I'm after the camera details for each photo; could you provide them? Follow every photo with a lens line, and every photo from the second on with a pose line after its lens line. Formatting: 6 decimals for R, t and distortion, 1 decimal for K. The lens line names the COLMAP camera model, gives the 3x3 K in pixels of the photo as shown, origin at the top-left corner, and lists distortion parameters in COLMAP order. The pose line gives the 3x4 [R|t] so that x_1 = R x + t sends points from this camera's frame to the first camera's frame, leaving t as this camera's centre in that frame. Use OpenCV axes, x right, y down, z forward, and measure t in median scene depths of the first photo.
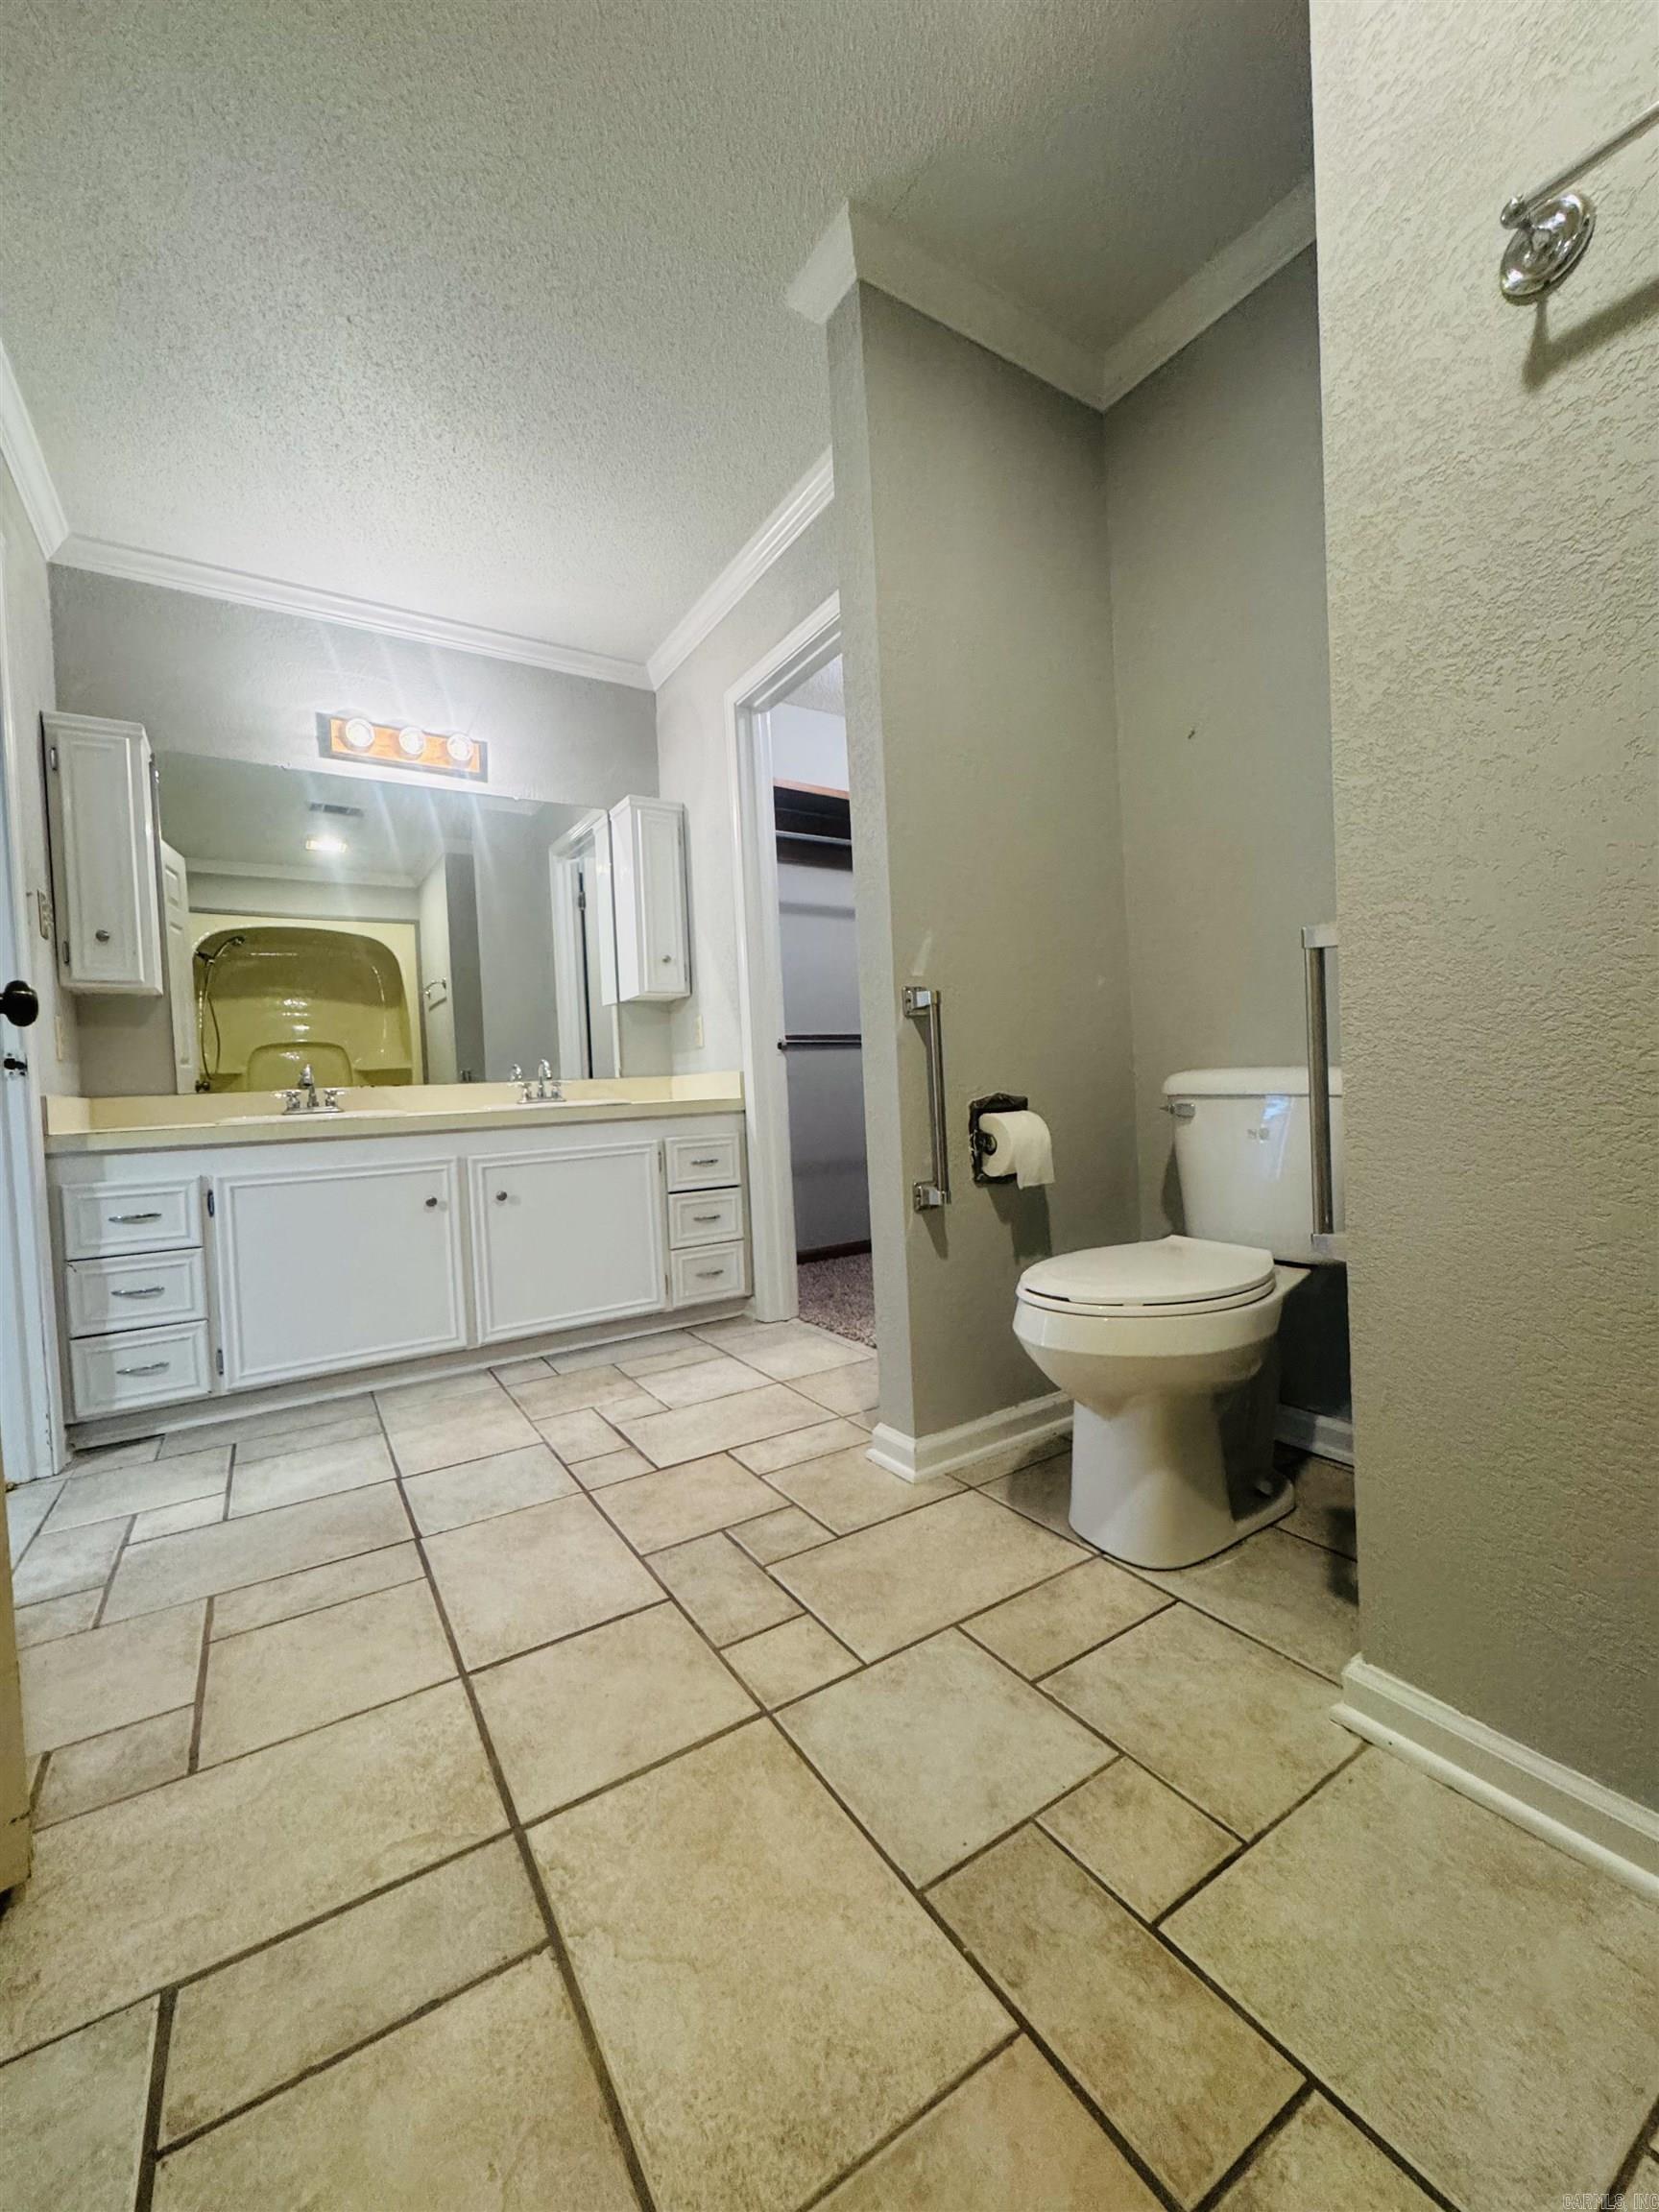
lens RADIAL K [[883.4, 0, 831.5], [0, 883.4, 1102.0], [0, 0, 1]] dist [-0.002521, -0.000319]
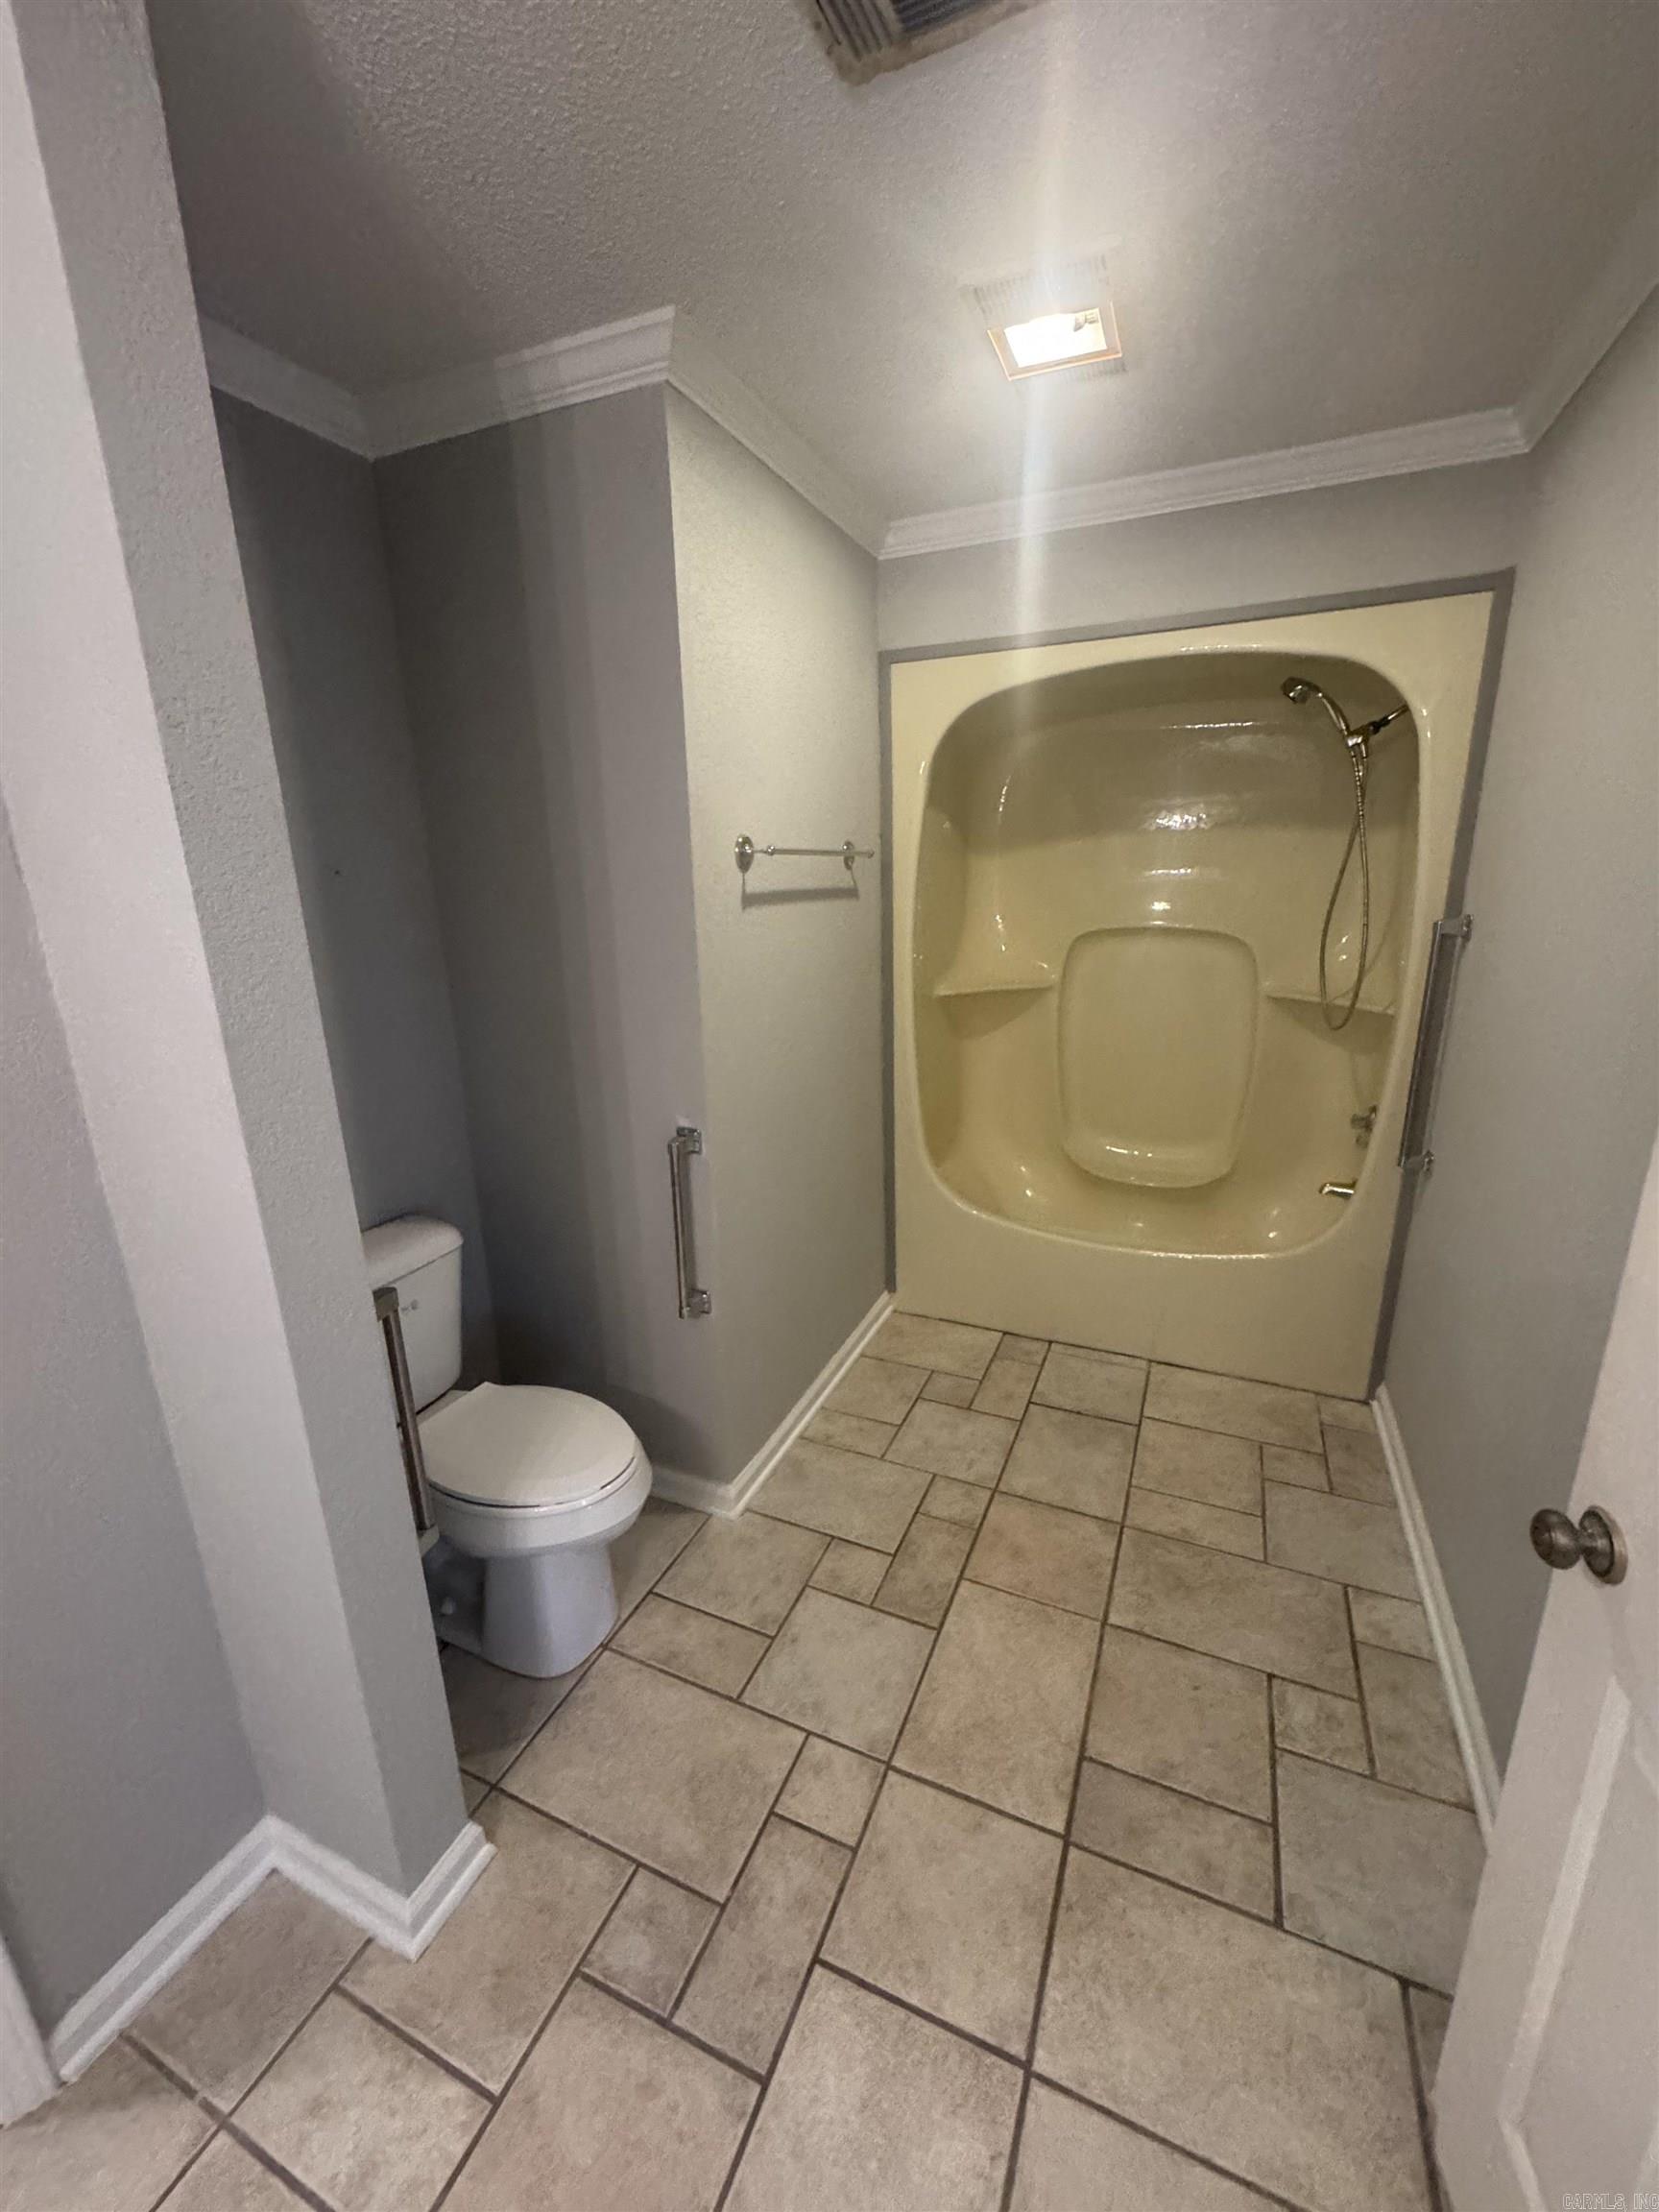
lens RADIAL K [[883.4, 0, 833.3], [0, 883.4, 1108.5], [0, 0, 1]] dist [-0.002521, -0.000319]
pose [[-0.558985, -0.153178, 0.814906, -0.966779], [0.064936, 0.971683, 0.227191, -0.602881], [-0.826631, 0.179913, -0.533209, 1.586457]]
